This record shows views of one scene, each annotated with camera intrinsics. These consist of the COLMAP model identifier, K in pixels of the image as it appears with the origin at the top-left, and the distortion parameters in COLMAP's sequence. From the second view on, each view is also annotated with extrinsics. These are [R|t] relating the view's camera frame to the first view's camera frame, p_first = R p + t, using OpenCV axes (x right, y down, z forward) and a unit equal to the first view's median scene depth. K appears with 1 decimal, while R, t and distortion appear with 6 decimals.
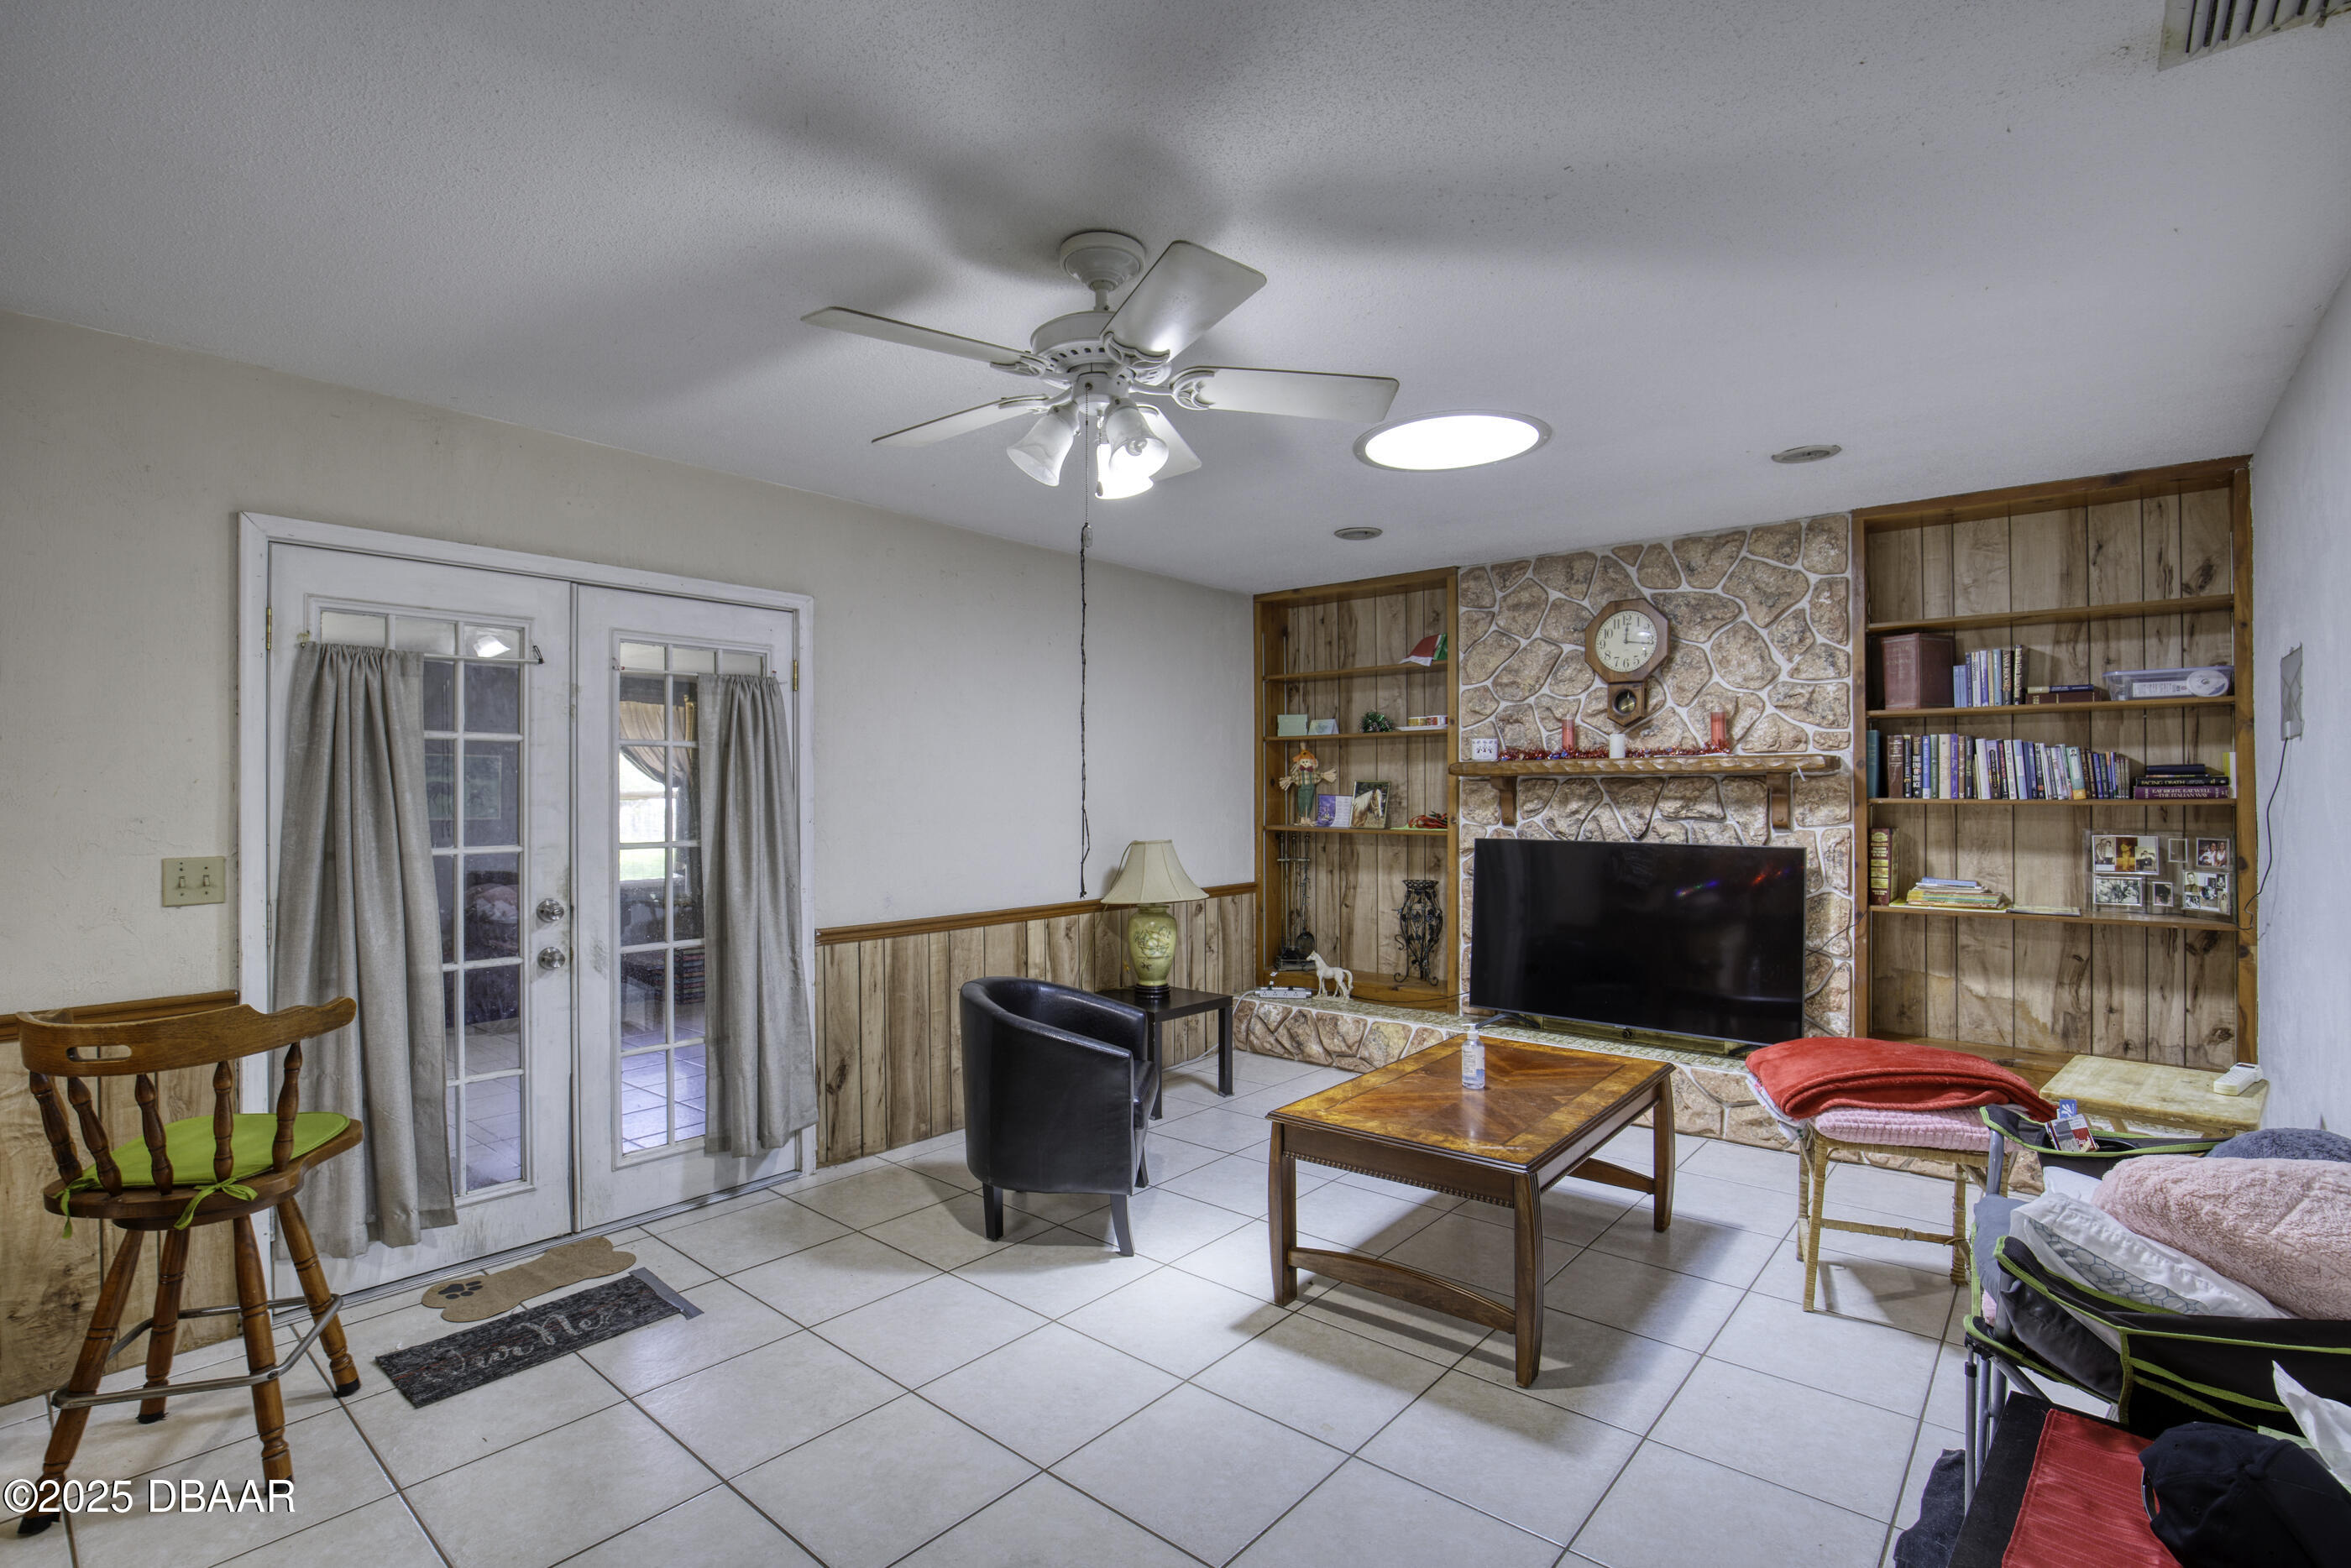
lens RADIAL K [[1095.0, 0, 1168.4], [0, 1095.0, 791.5], [0, 0, 1]] dist [-0.027888, 0.001688]
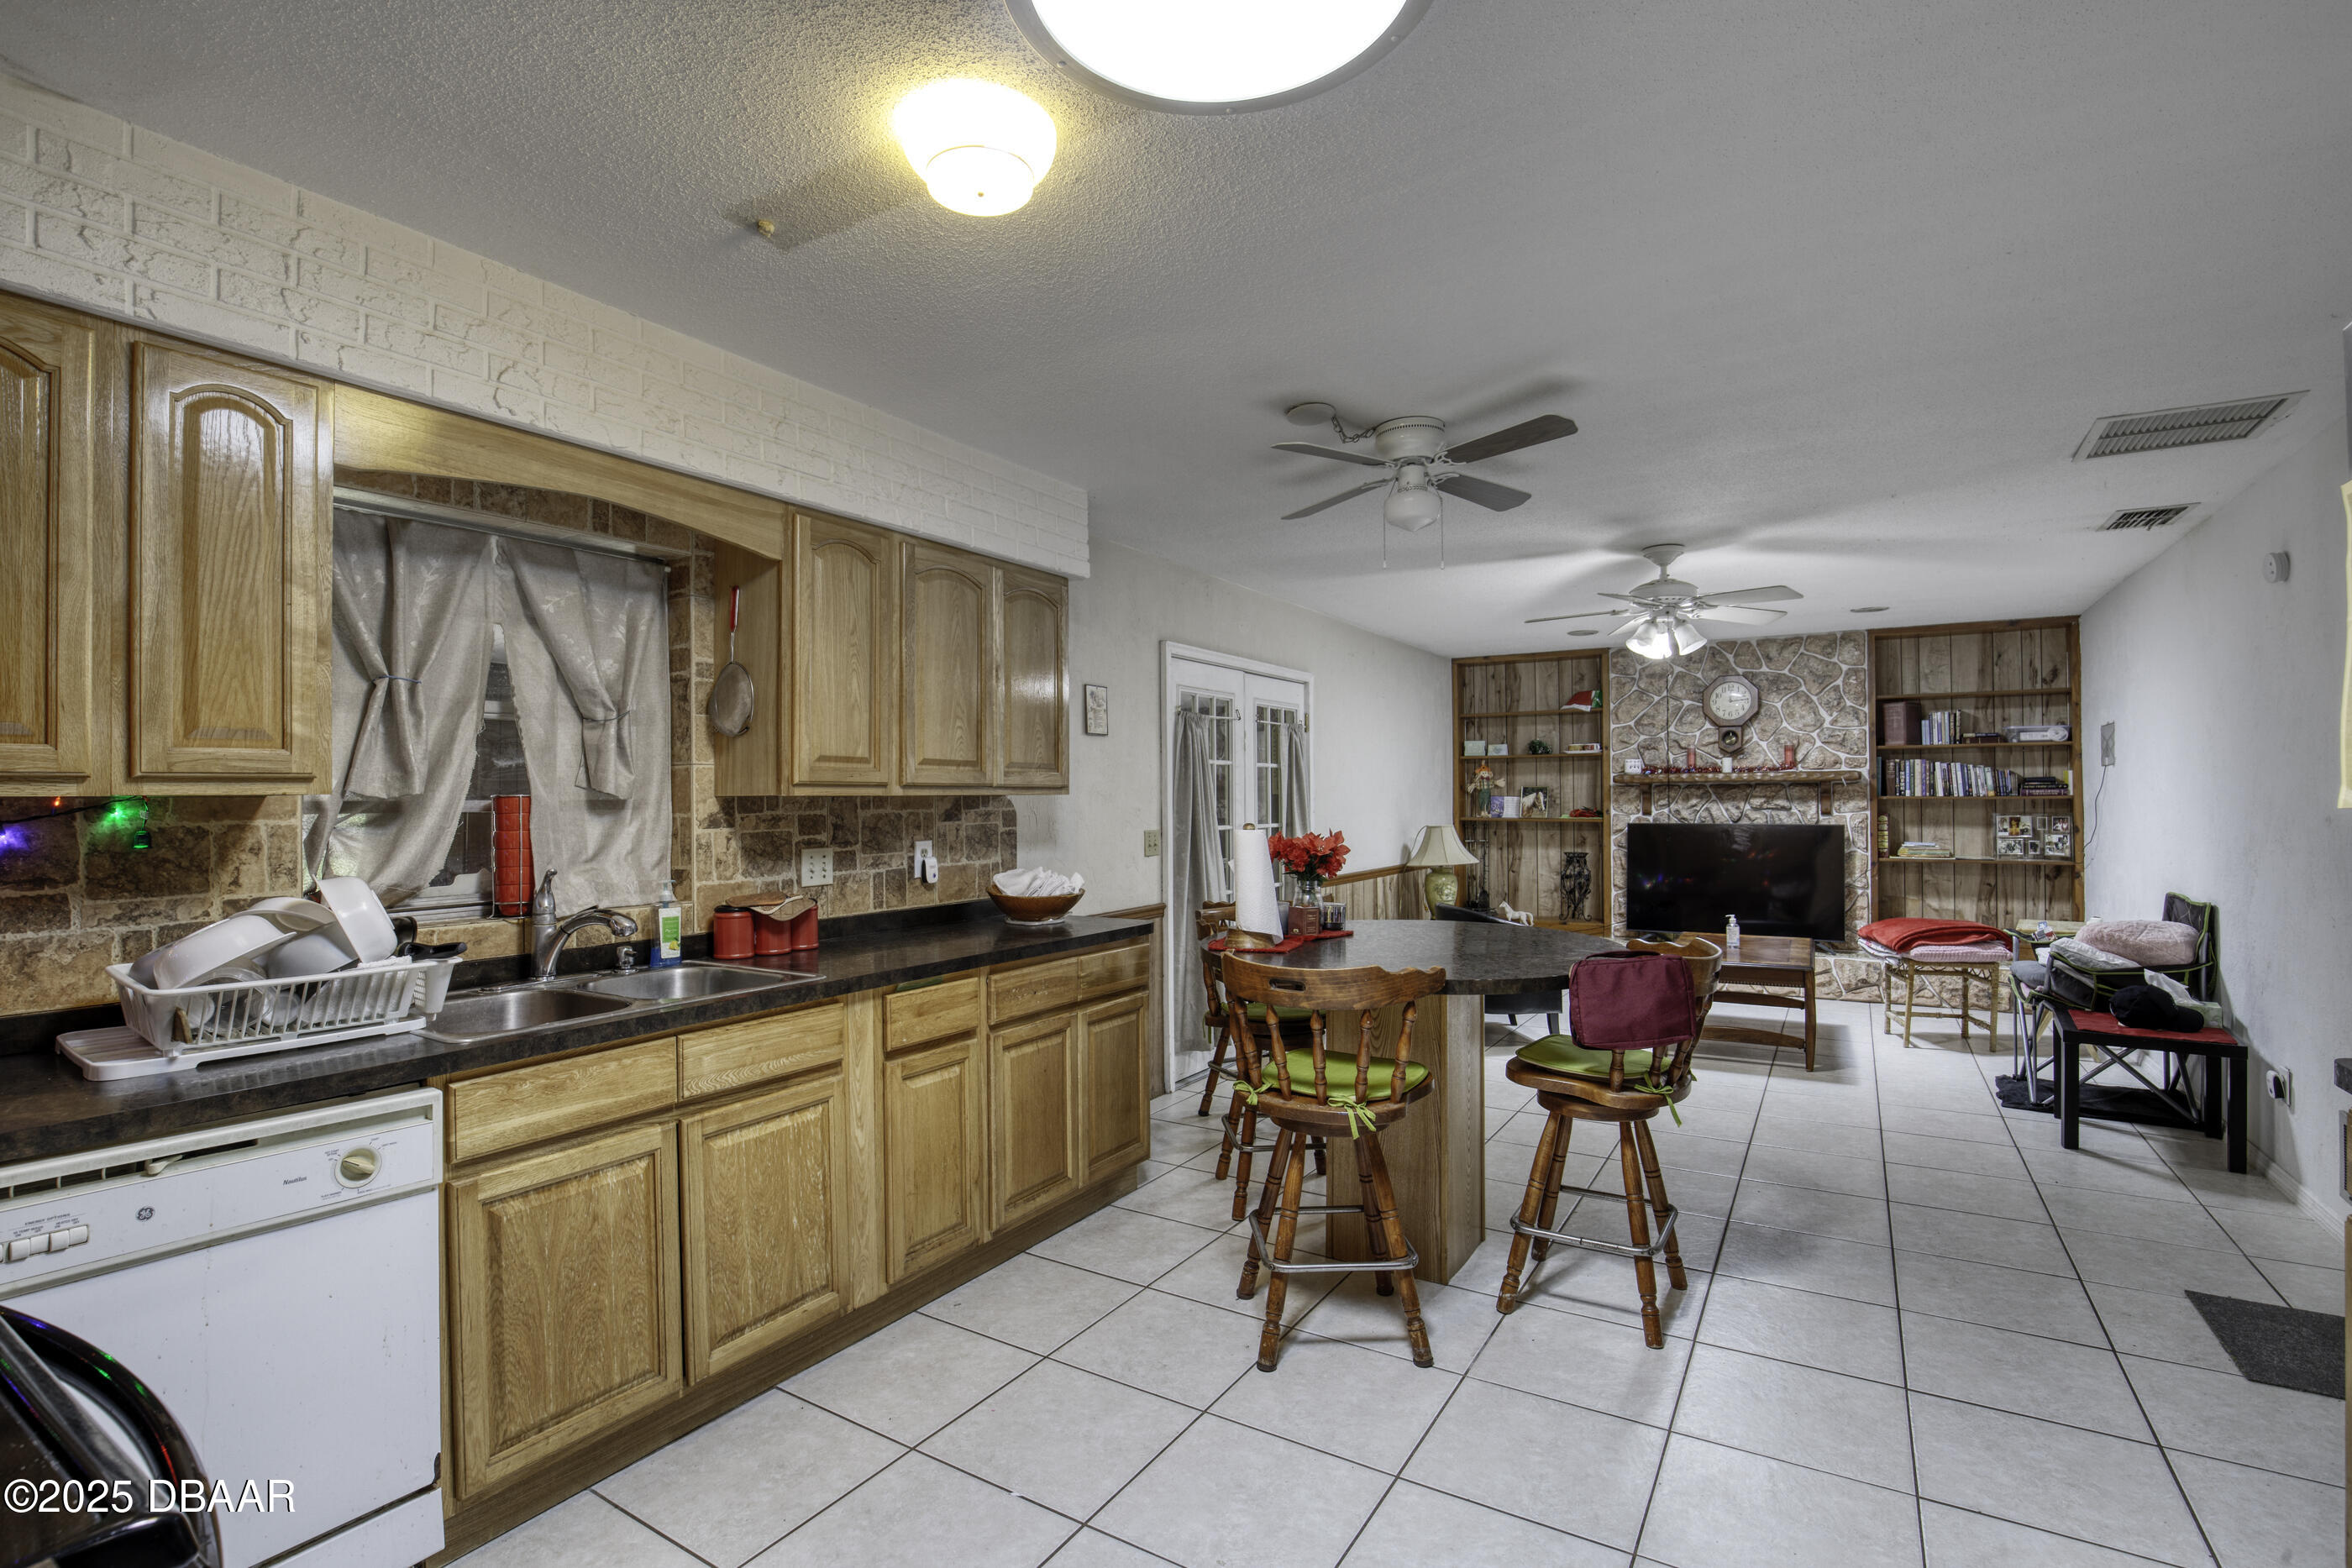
lens RADIAL K [[1095.5, 0, 1168.9], [0, 1095.5, 791.5], [0, 0, 1]] dist [-0.027888, 0.001688]
pose [[0.989186, -0.002818, 0.146641, -0.678809], [0.003382, 0.999988, -0.003599, 0.001325], [-0.146629, 0.004056, 0.989183, -0.511317]]
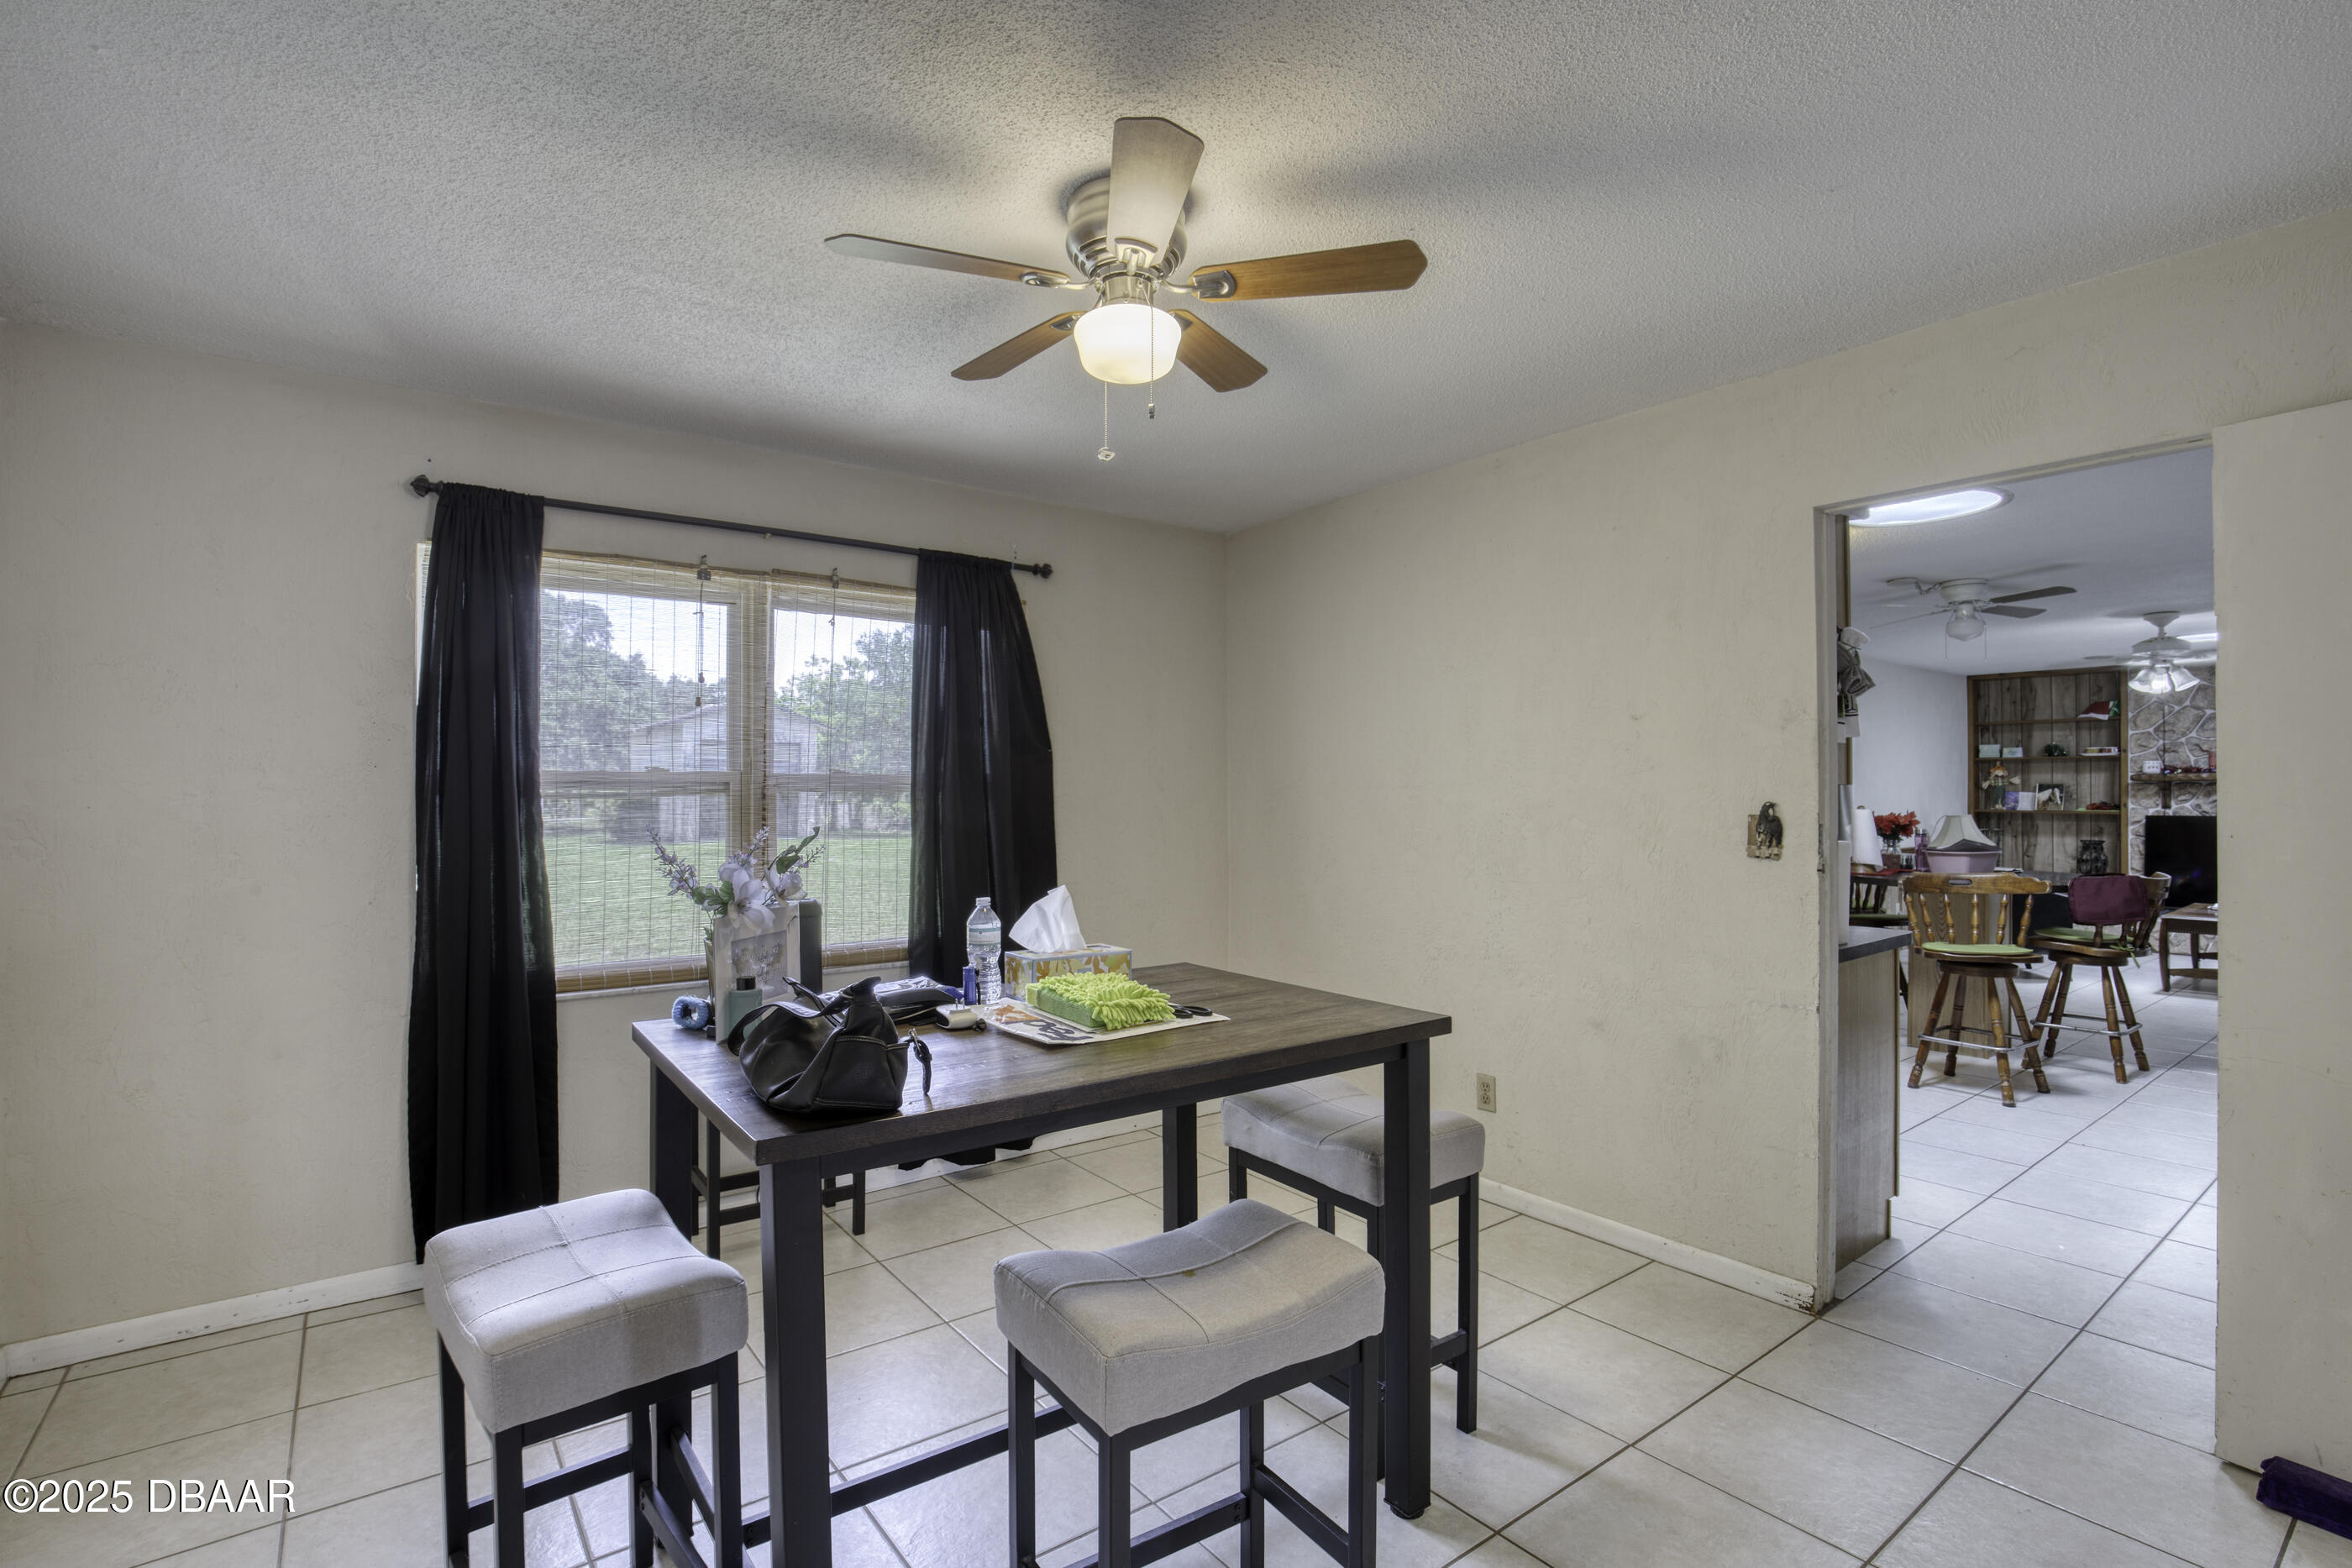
lens RADIAL K [[1088.5, 0, 1170.1], [0, 1088.5, 790.5], [0, 0, 1]] dist [-0.027860, 0.006545]
pose [[0.976062, 0.000247, -0.217493, -1.049381], [-0.000005, 0.999999, 0.001115, -0.000563], [0.217493, -0.001087, 0.976061, -1.251360]]
